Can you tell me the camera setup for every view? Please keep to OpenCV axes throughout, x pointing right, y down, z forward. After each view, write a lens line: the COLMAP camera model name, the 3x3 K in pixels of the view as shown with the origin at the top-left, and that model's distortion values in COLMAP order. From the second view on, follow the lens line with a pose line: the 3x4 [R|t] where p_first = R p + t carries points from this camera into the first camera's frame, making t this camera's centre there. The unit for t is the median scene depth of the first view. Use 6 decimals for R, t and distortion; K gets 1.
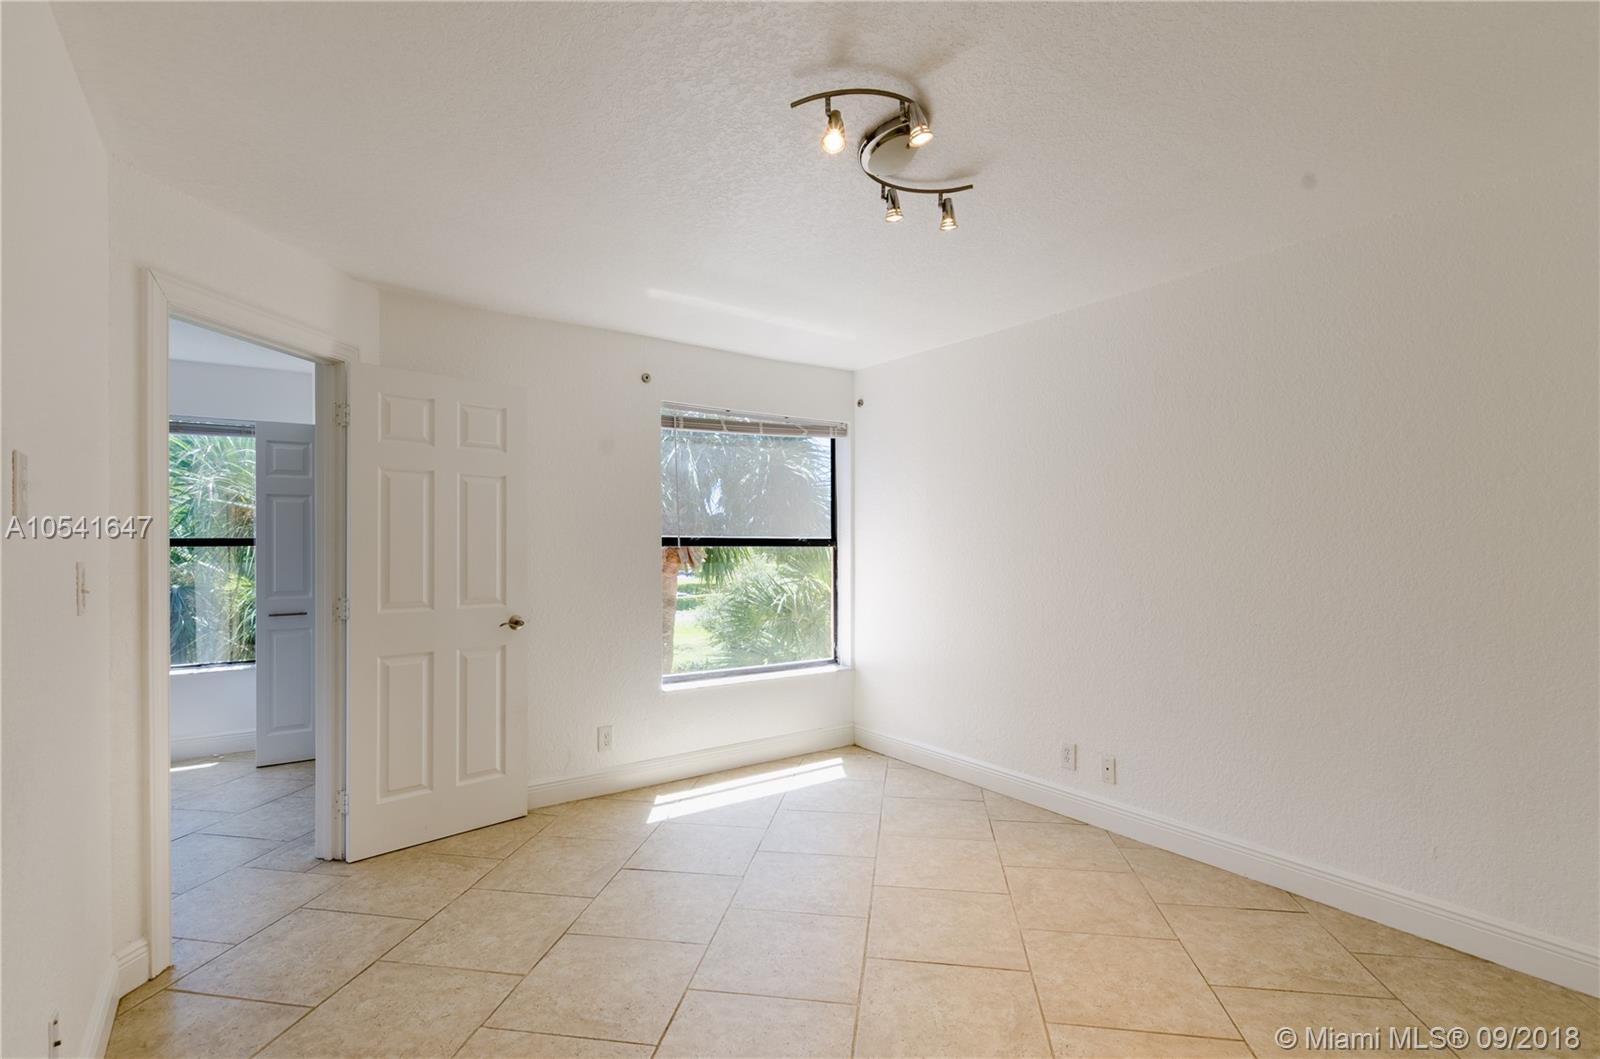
lens RADIAL K [[763.4, 0, 800.0], [0, 763.4, 529.5], [0, 0, 1]] dist [0.000431, 0.000643]
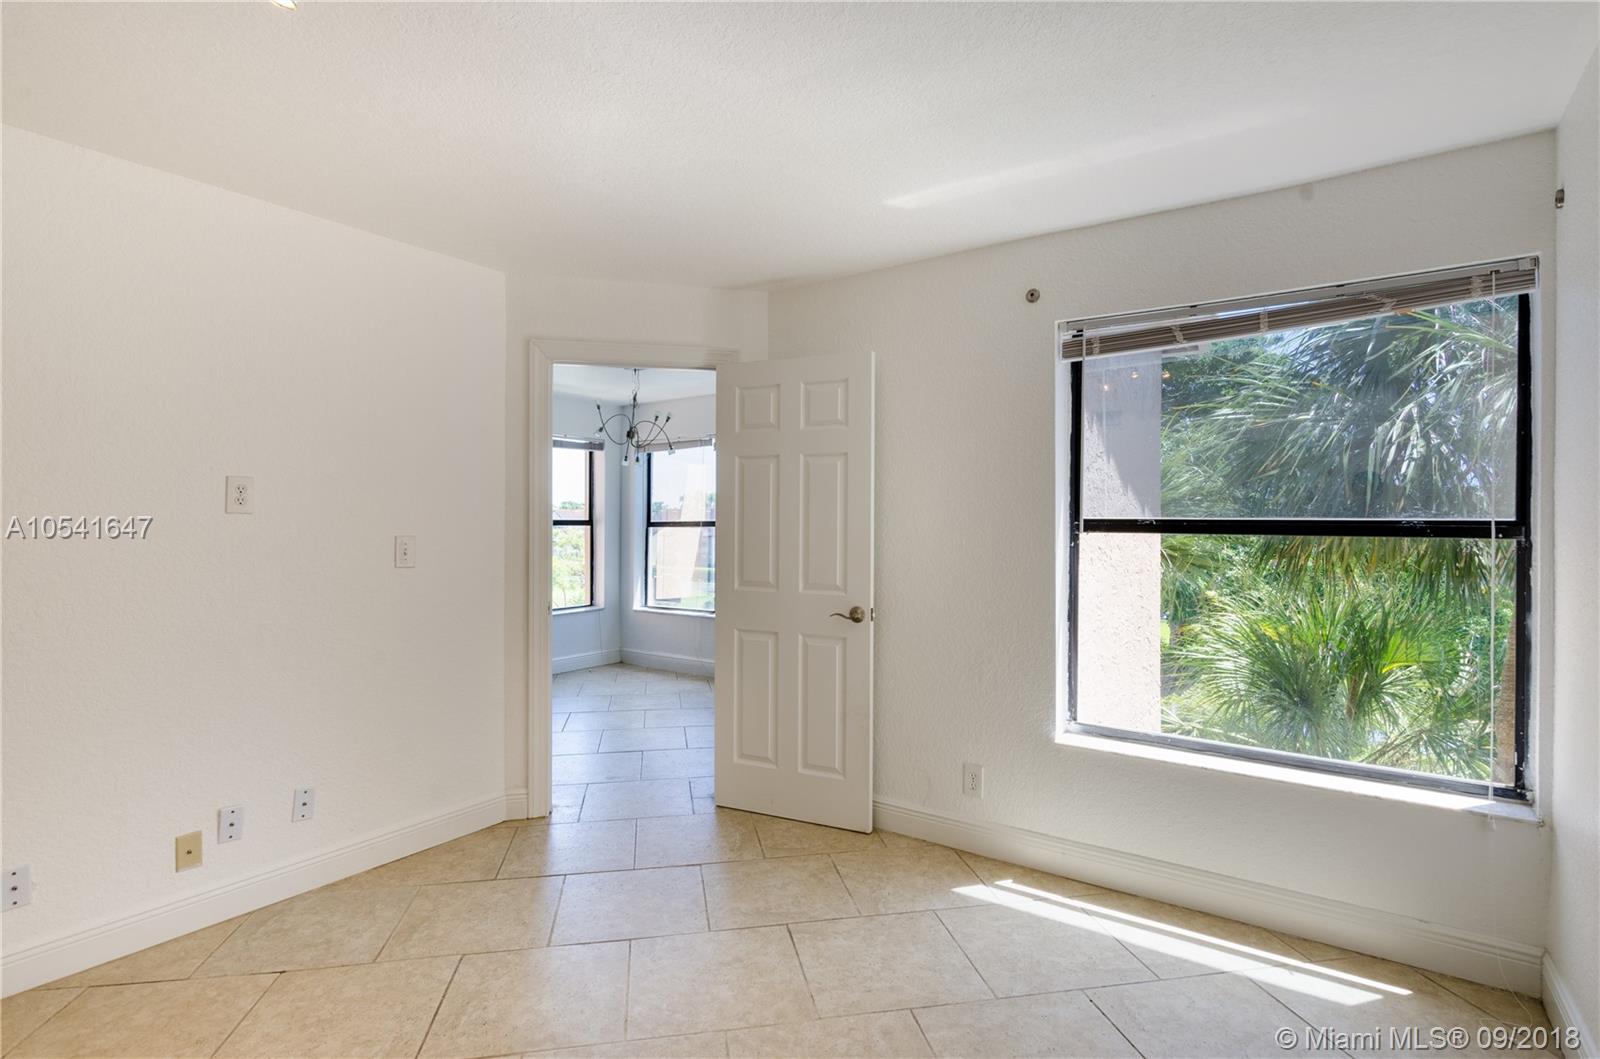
lens RADIAL K [[786.7, 0, 800.0], [0, 786.7, 529.5], [0, 0, 1]] dist [0.001211, 0.000539]
pose [[0.329499, 0.006595, -0.944133, 0.432708], [0.008530, 0.999914, 0.009962, 0.010558], [0.944117, -0.011336, 0.329415, 0.569024]]
